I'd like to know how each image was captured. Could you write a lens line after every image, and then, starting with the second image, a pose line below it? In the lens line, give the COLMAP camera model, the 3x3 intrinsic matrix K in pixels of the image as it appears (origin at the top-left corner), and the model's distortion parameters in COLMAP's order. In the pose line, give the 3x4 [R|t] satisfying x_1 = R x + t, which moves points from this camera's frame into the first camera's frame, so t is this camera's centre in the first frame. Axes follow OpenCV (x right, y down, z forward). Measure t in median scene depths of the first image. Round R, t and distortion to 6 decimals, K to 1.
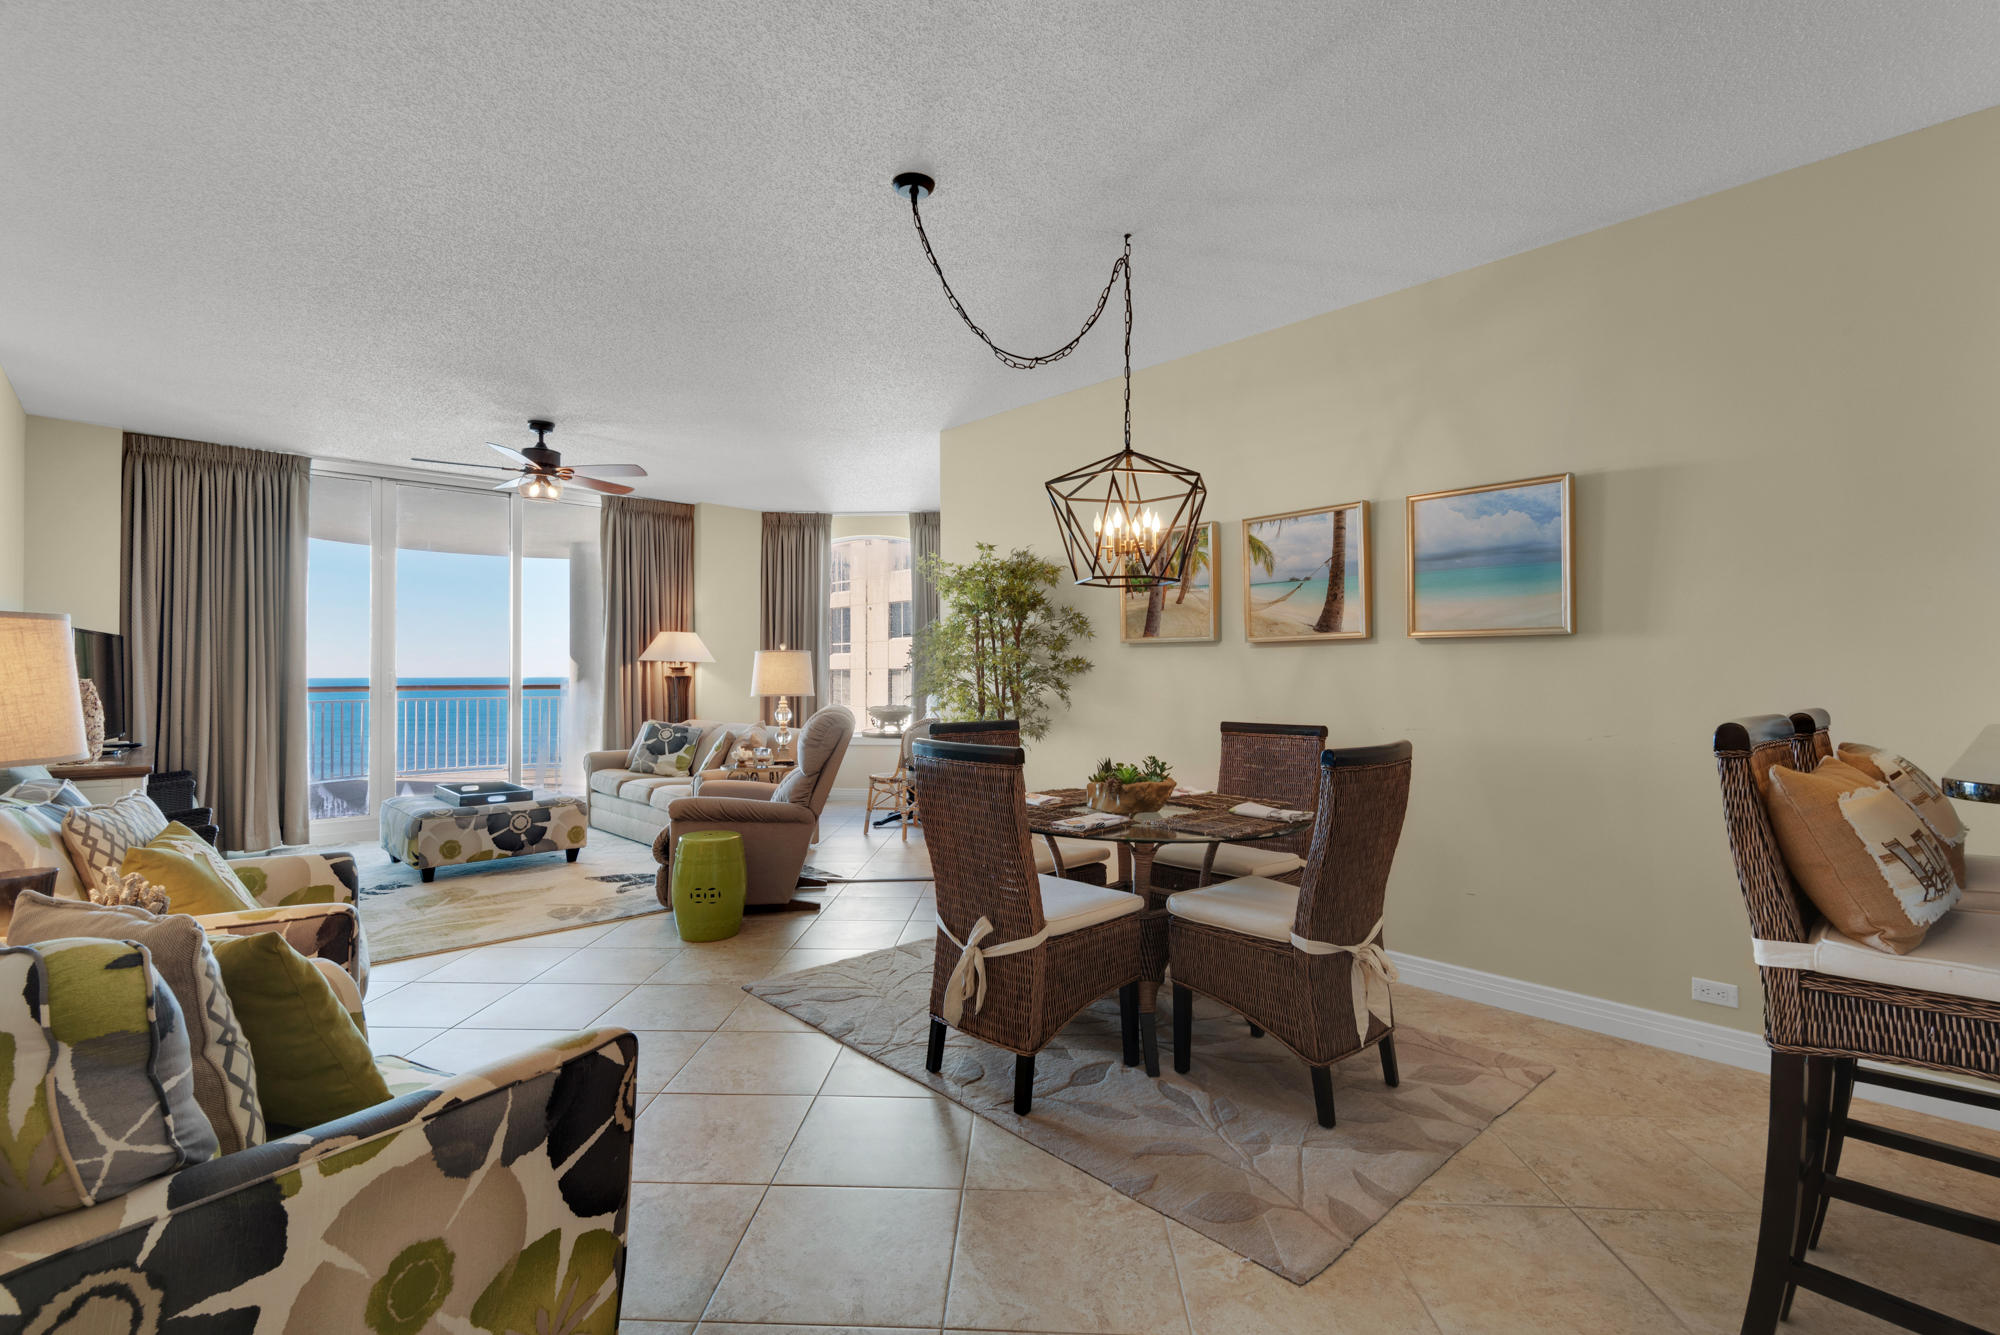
lens RADIAL K [[914.2, 0, 992.3], [0, 914.2, 660.8], [0, 0, 1]] dist [0.023147, -0.012210]
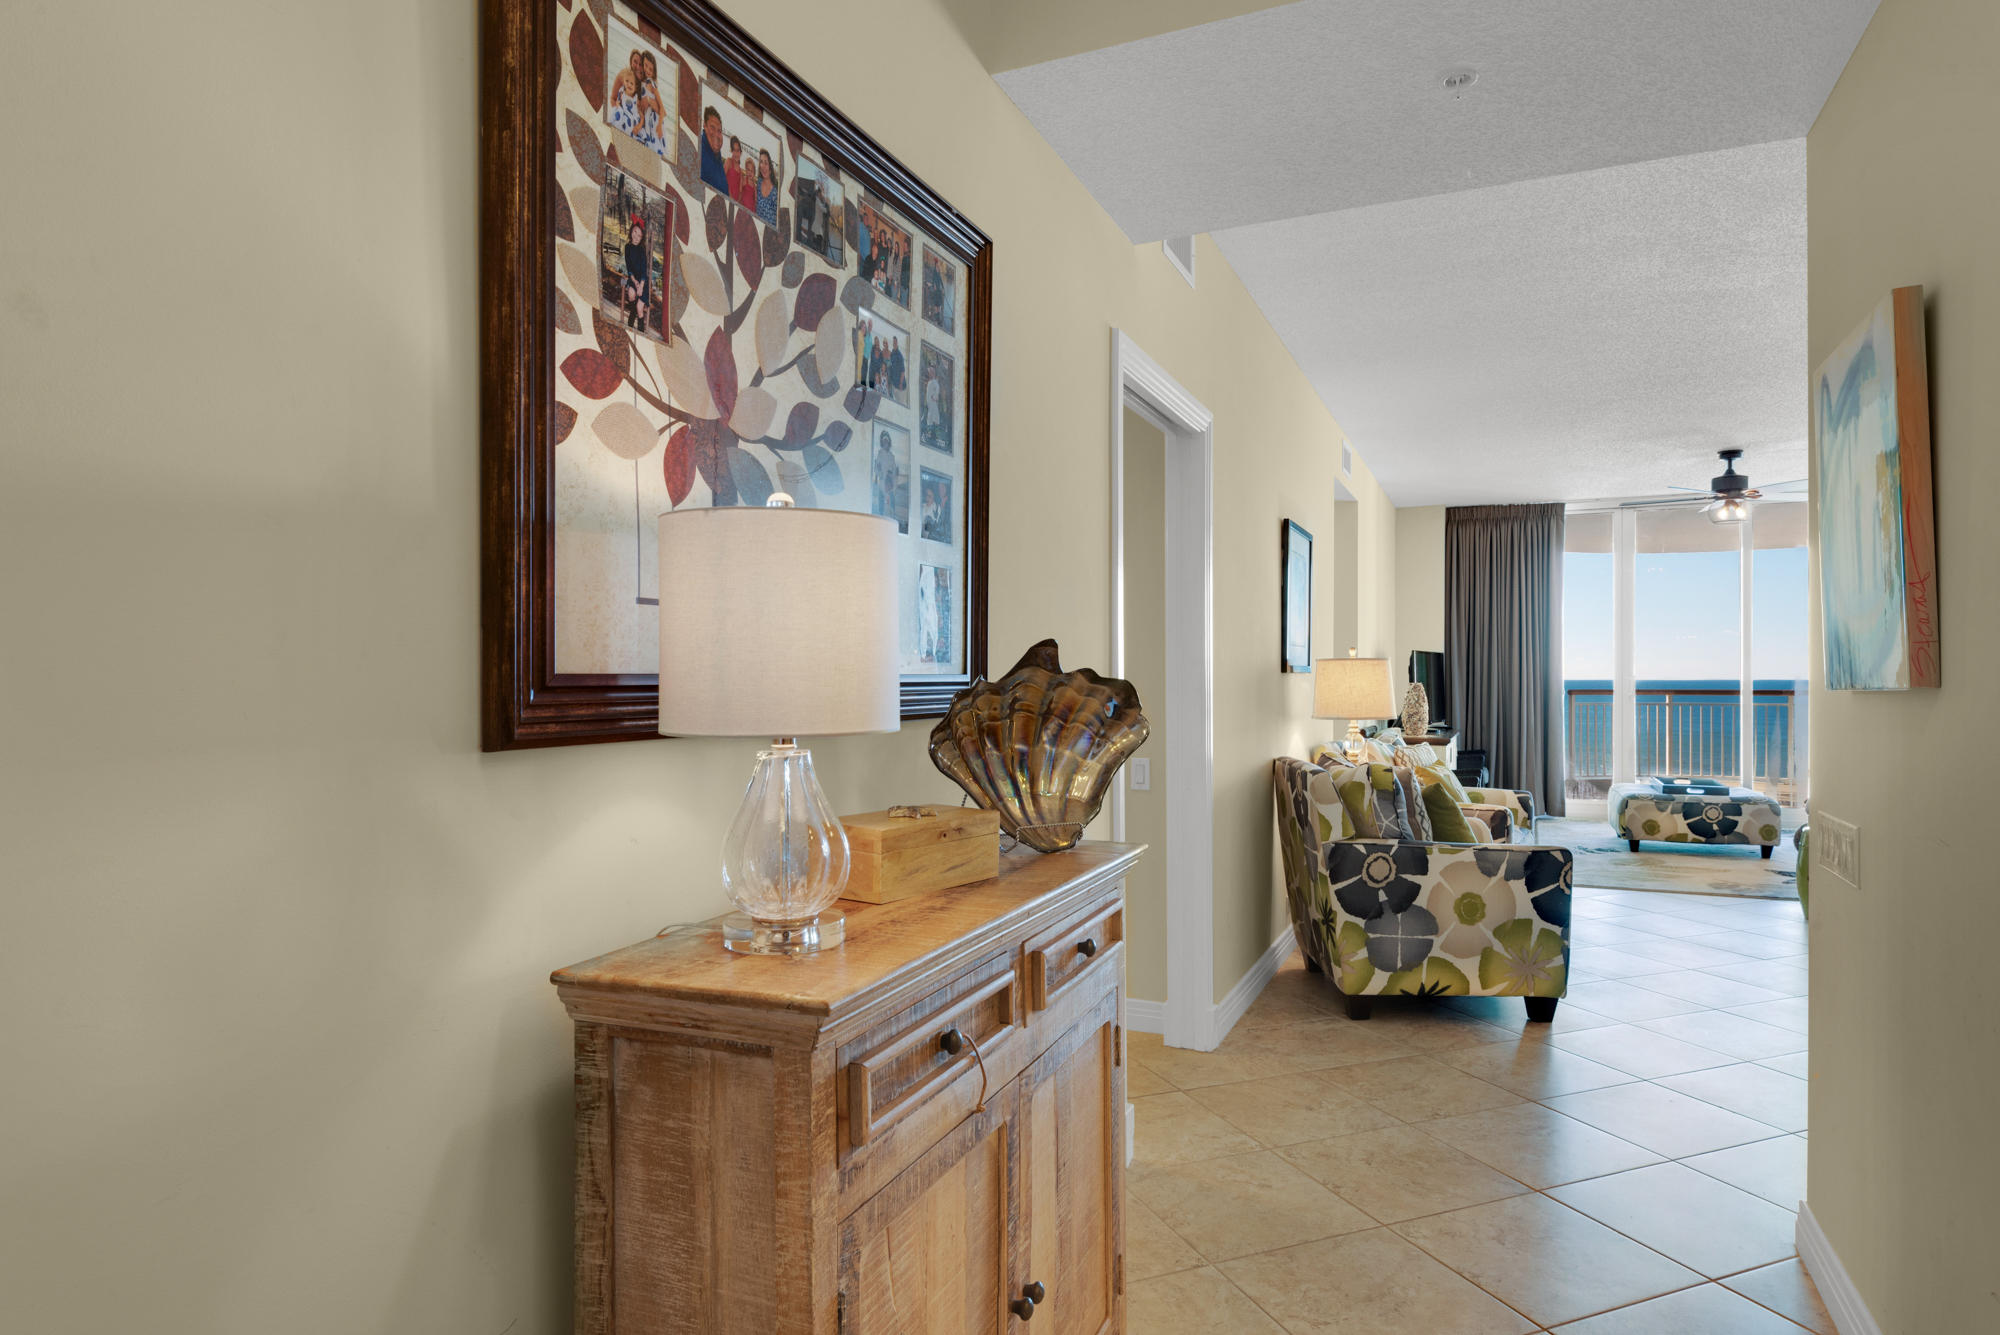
lens RADIAL K [[1150.9, 0, 1021.6], [0, 1150.9, 685.3], [0, 0, 1]] dist [0.015430, -0.017526]
pose [[0.418388, 0.008642, -0.908227, 0.428512], [0.011960, 0.999816, 0.015024, -0.011373], [0.908190, -0.017148, 0.418207, -0.363837]]
